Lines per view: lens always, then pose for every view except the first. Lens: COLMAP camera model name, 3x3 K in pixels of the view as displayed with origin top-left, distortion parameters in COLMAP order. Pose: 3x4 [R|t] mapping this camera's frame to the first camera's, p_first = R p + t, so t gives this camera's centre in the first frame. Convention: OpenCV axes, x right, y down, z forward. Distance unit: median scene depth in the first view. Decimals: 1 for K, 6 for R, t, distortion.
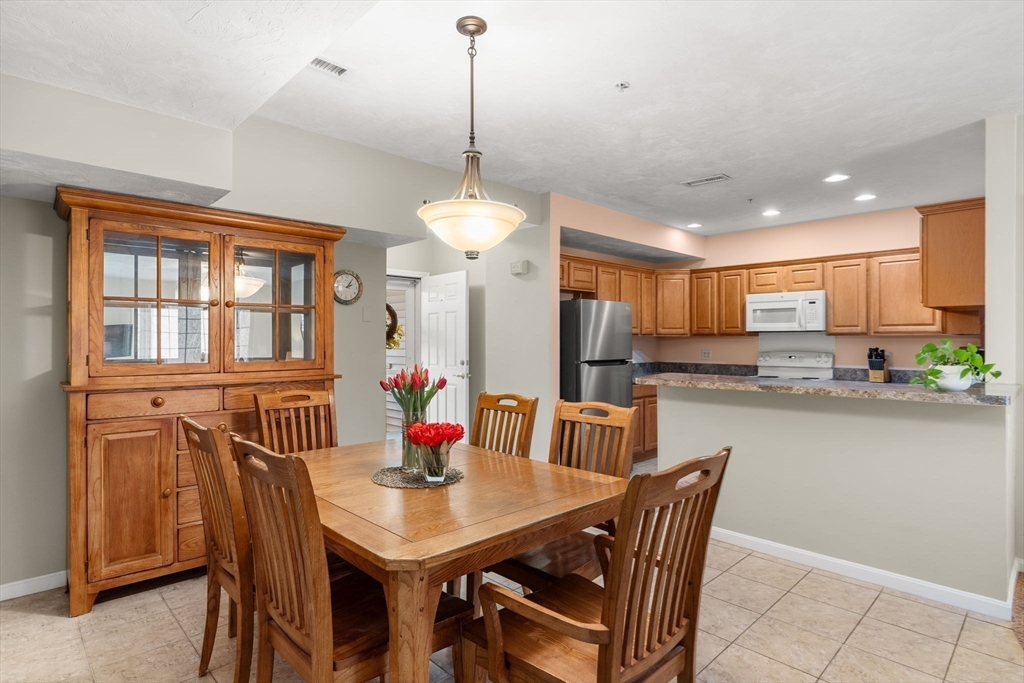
lens RADIAL K [[530.6, 0, 514.5], [0, 530.6, 337.2], [0, 0, 1]] dist [-0.000985, 0.000327]
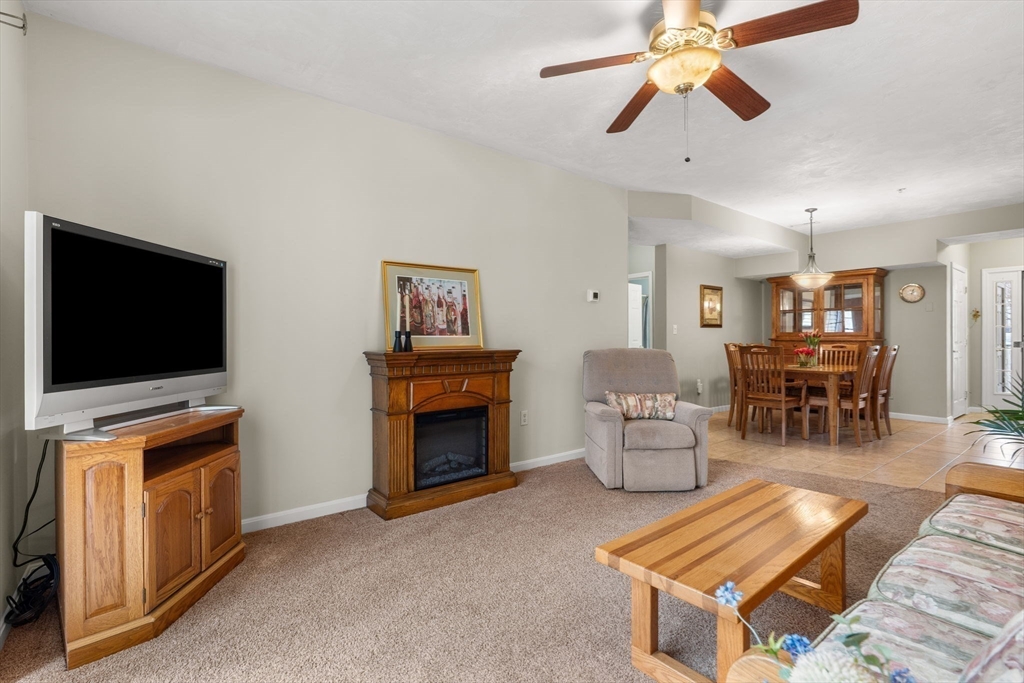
lens RADIAL K [[470.3, 0, 510.4], [0, 470.3, 339.1], [0, 0, 1]] dist [-0.003804, 0.001119]
pose [[-0.100513, -0.002173, -0.994933, 1.045721], [0.005780, 0.999979, -0.002768, 0.043855], [0.994919, -0.006028, -0.100499, -0.146236]]
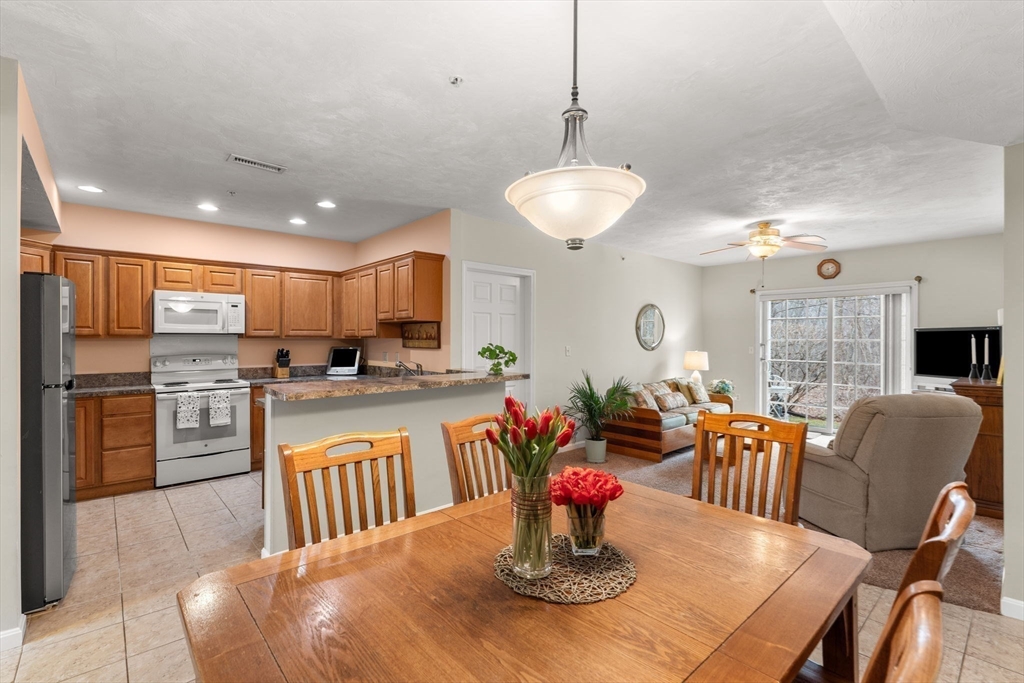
lens RADIAL K [[463.0, 0, 509.1], [0, 463.0, 339.0], [0, 0, 1]] dist [-0.002731, 0.000325]
pose [[0.045006, -0.001670, 0.998985, -0.307258], [-0.006150, 0.999979, 0.001949, -0.006566], [-0.998968, -0.006231, 0.044995, 0.427889]]
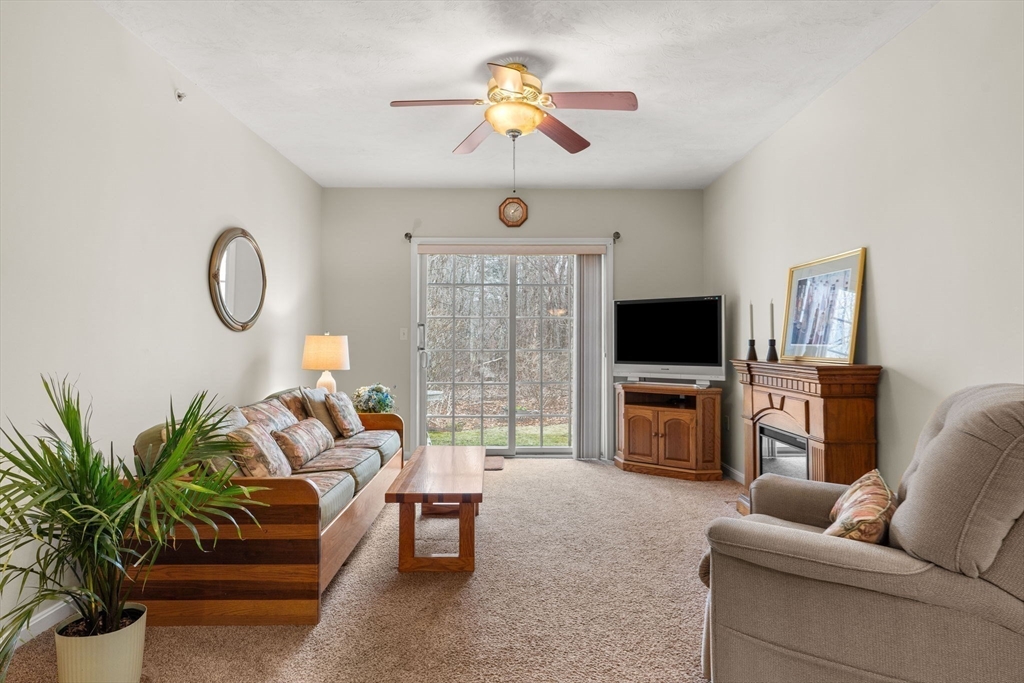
lens RADIAL K [[562.1, 0, 514.4], [0, 562.1, 326.2], [0, 0, 1]] dist [-0.001924, 0.001763]
pose [[-0.723402, 0.012481, 0.690315, 0.250041], [-0.006200, 0.999679, -0.024572, 0.034441], [-0.690400, -0.022055, -0.723092, 0.365060]]
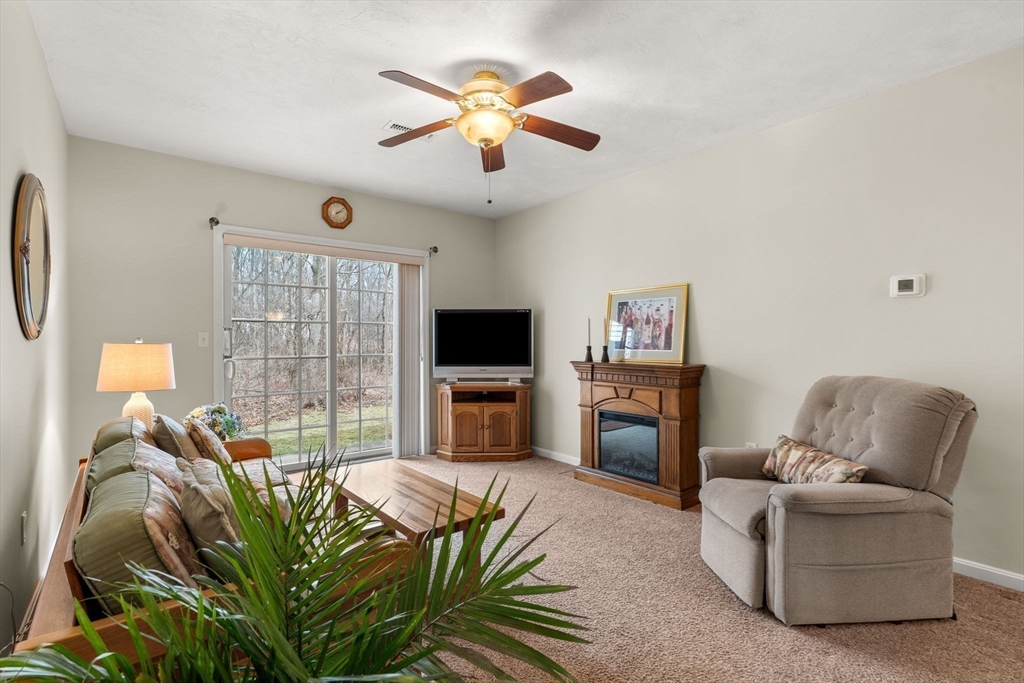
lens RADIAL K [[482.2, 0, 512.0], [0, 482.2, 341.5], [0, 0, 1]] dist [-0.004202, -0.000215]
pose [[-0.995704, -0.004895, 0.092459, 0.564278], [-0.004780, 0.999987, 0.001468, 0.024550], [-0.092465, 0.001020, -0.995715, 0.438993]]
